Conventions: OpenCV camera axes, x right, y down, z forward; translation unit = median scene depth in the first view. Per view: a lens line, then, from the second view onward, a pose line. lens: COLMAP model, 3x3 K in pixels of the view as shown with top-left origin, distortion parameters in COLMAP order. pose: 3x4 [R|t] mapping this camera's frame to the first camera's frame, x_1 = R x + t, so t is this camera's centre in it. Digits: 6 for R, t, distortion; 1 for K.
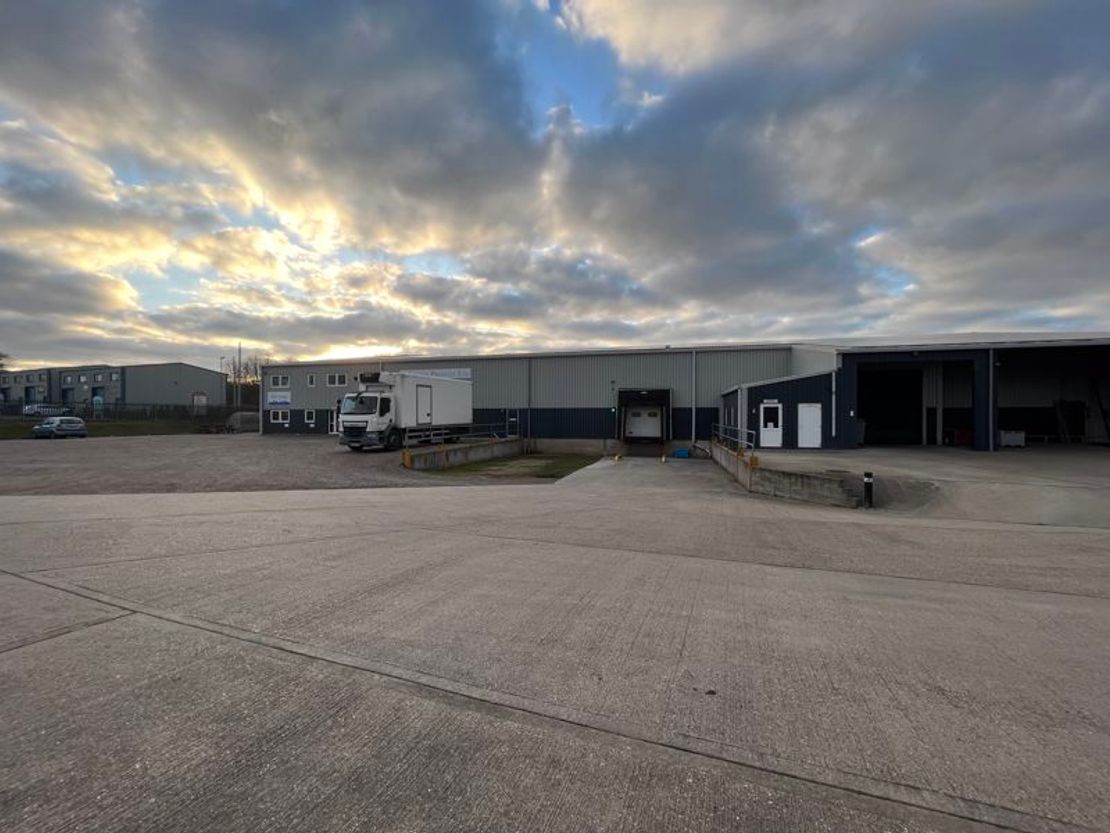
lens RADIAL K [[447.7, 0, 555.0], [0, 447.7, 416.5], [0, 0, 1]] dist [-0.003071, -0.000348]
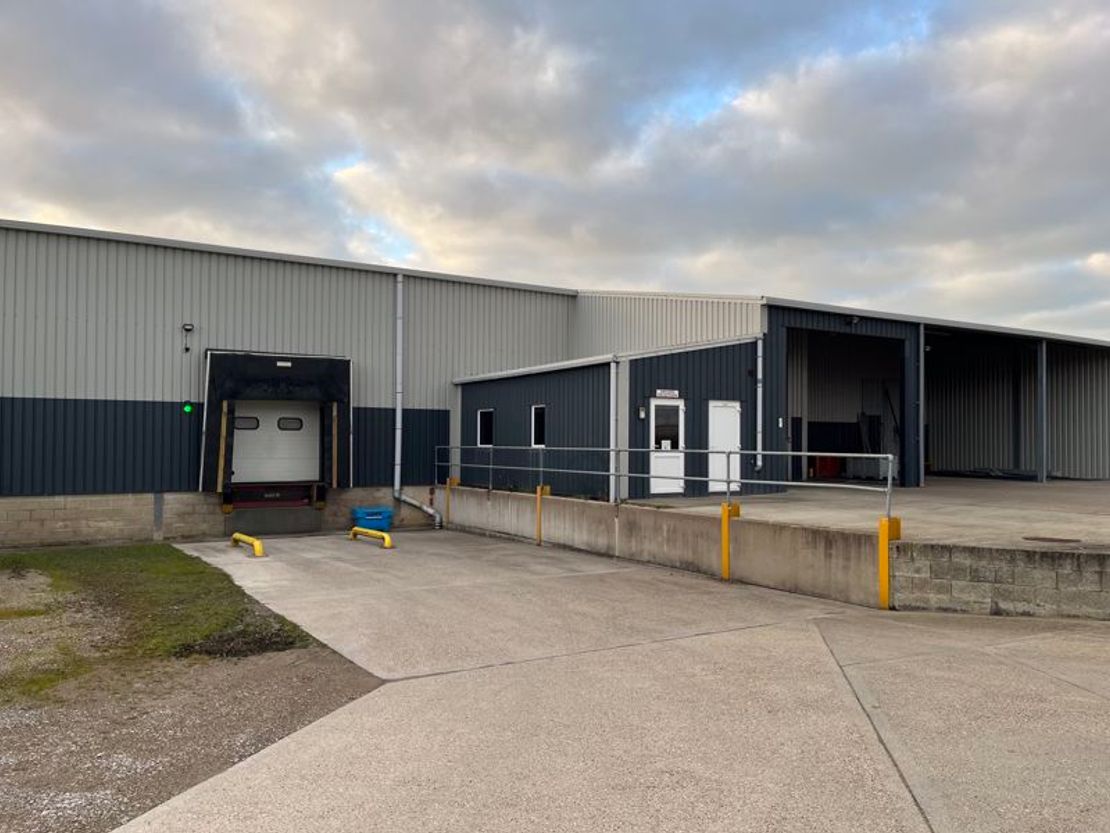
lens RADIAL K [[847.8, 0, 561.5], [0, 847.8, 429.7], [0, 0, 1]] dist [0.060237, -0.071922]
pose [[0.697309, 0.013945, 0.716635, -0.209990], [-0.003117, 0.999860, -0.016423, 0.017474], [-0.716763, 0.009218, 0.697255, 0.471356]]
